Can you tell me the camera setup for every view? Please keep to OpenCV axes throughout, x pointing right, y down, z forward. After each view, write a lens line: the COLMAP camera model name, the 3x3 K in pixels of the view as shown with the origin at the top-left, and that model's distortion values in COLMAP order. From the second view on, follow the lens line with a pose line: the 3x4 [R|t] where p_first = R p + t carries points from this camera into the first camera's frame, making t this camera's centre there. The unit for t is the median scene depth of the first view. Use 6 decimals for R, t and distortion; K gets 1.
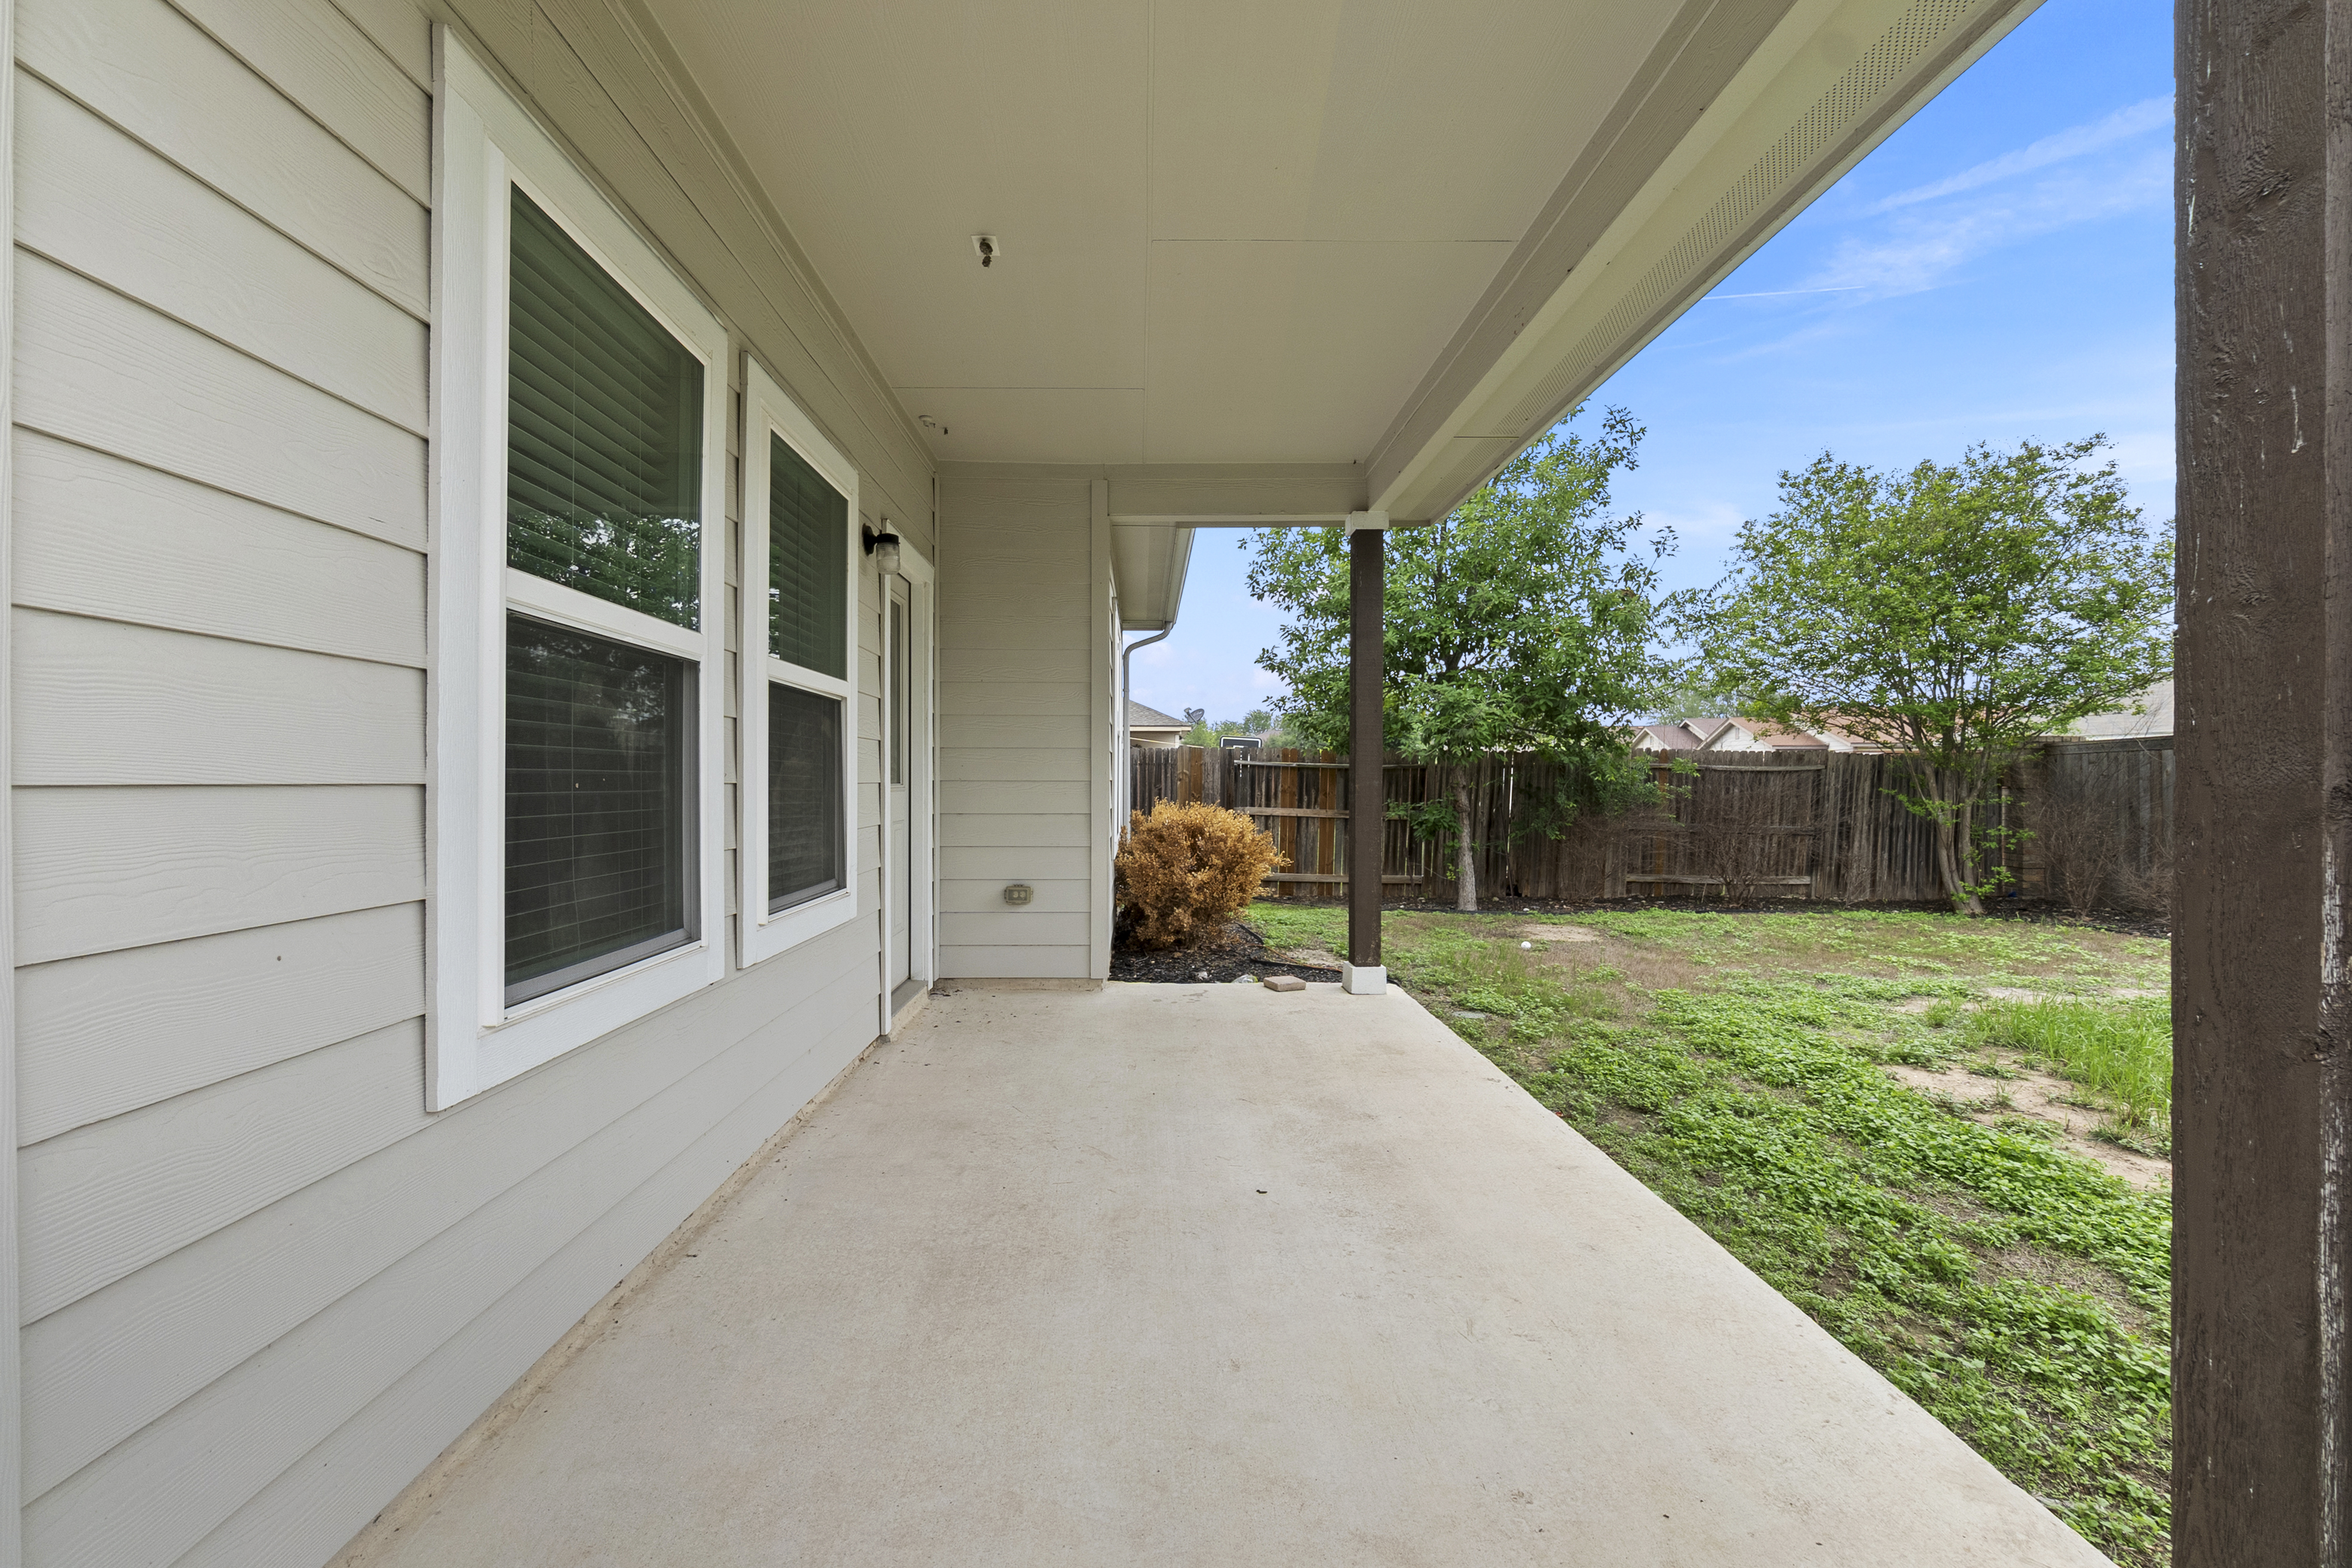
lens RADIAL K [[1014.9, 0, 1169.5], [0, 1014.9, 767.1], [0, 0, 1]] dist [-0.002052, -0.000205]
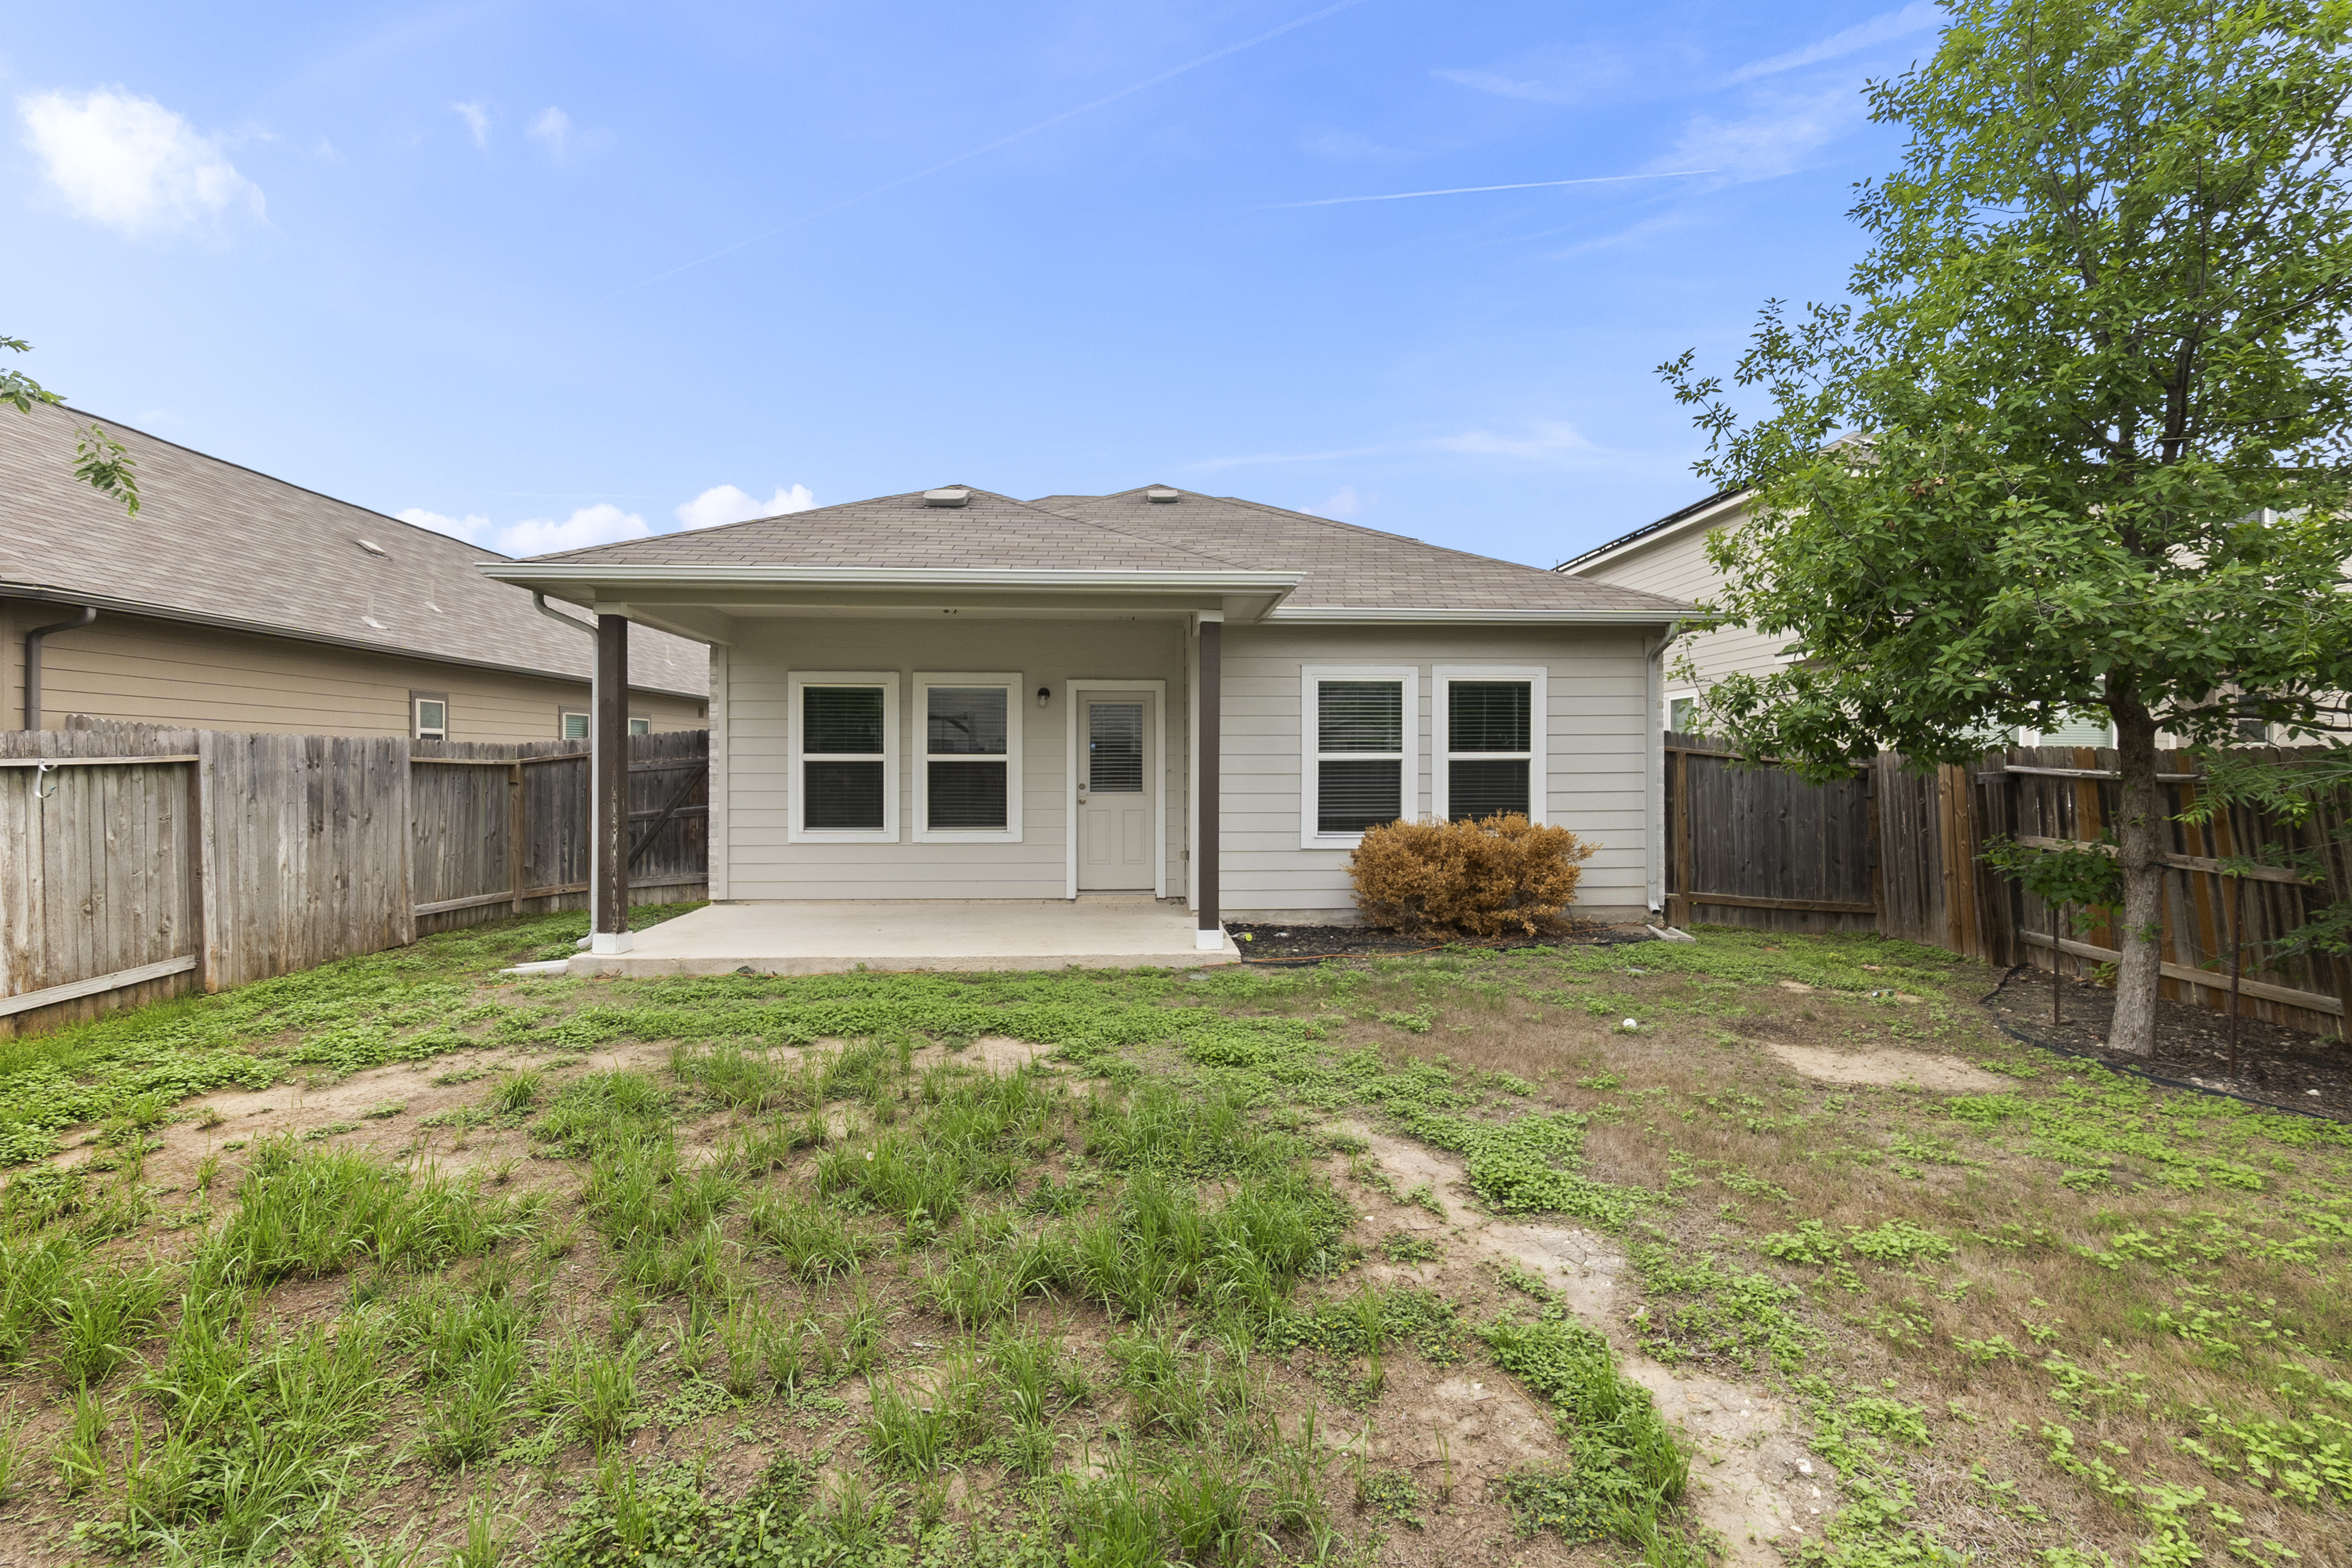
lens RADIAL K [[990.3, 0, 1175.9], [0, 990.3, 769.0], [0, 0, 1]] dist [-0.003655, -0.000241]
pose [[0.021674, -0.000432, -0.999765, 1.191857], [0.012282, 0.999925, -0.000166, -0.021362], [0.999690, -0.012275, 0.021677, 0.691970]]
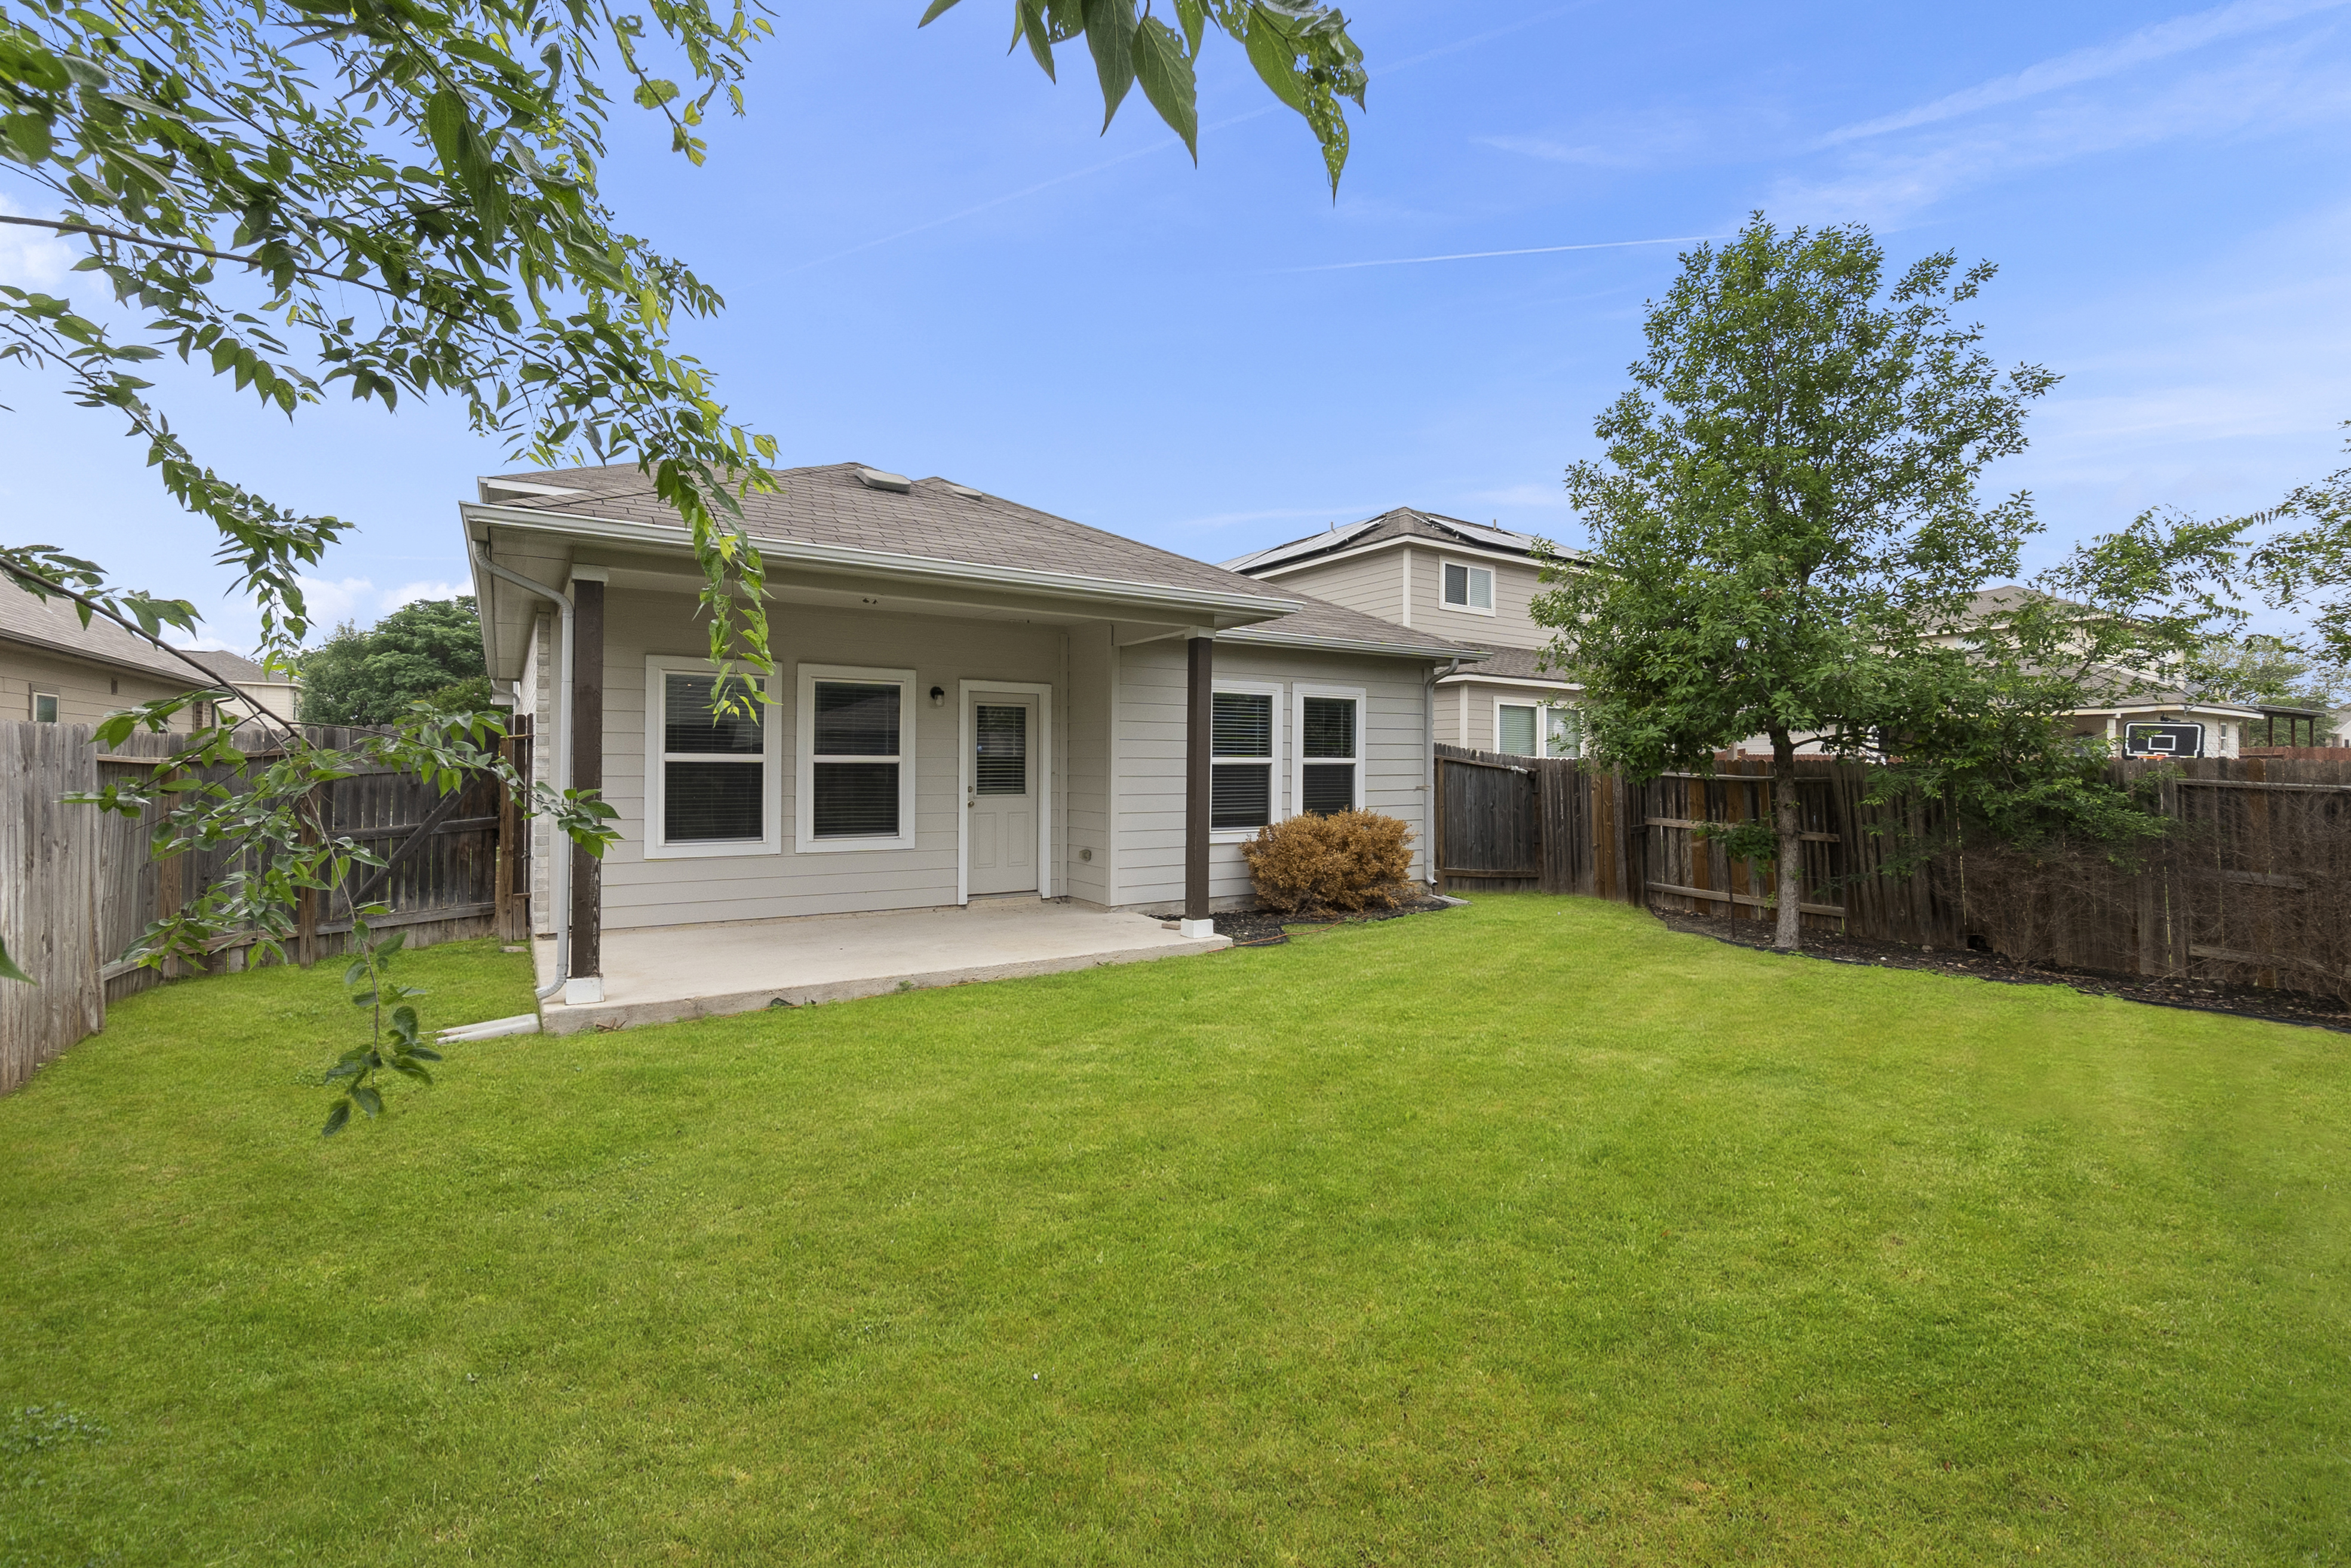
lens RADIAL K [[1014.5, 0, 1169.0], [0, 1014.5, 767.1], [0, 0, 1]] dist [-0.002052, -0.000205]
pose [[0.515158, 0.001006, -0.857095, 1.132461], [0.007815, 0.999952, 0.005871, -0.034781], [0.857060, -0.009723, 0.515126, 0.117041]]
